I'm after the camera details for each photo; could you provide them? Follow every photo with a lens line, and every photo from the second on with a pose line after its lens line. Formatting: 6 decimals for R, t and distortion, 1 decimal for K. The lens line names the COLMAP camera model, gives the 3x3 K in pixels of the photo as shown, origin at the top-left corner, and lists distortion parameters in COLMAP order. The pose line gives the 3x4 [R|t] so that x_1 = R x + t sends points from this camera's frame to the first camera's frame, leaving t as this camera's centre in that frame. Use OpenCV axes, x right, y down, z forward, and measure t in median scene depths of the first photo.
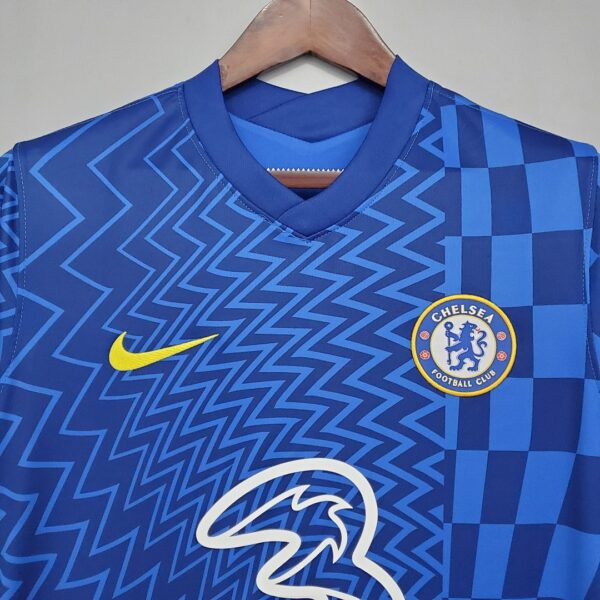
lens RADIAL K [[632.9, 0, 281.9], [0, 632.9, 284.6], [0, 0, 1]] dist [0.078921, 0.000000]
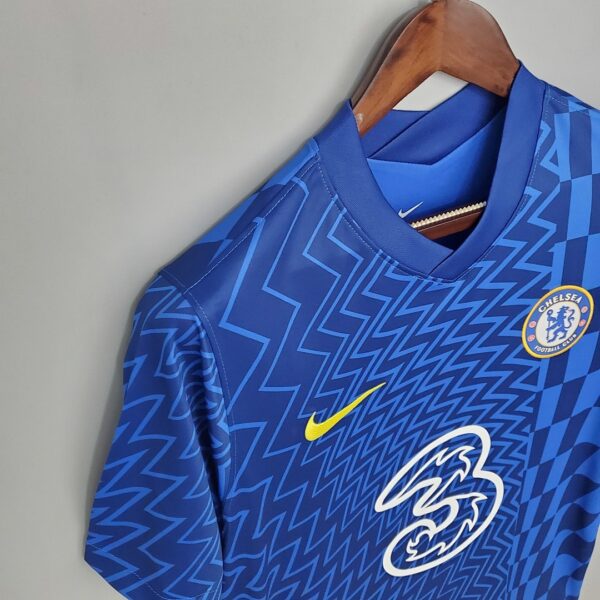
lens RADIAL K [[632.9, 0, 298.9], [0, 632.9, 281.0], [0, 0, 1]] dist [0.078921, 0.000000]
pose [[0.911551, -0.273893, 0.306688, -0.531039], [0.065049, 0.832524, 0.550157, -0.689879], [-0.406009, -0.481546, 0.776705, 0.283911]]
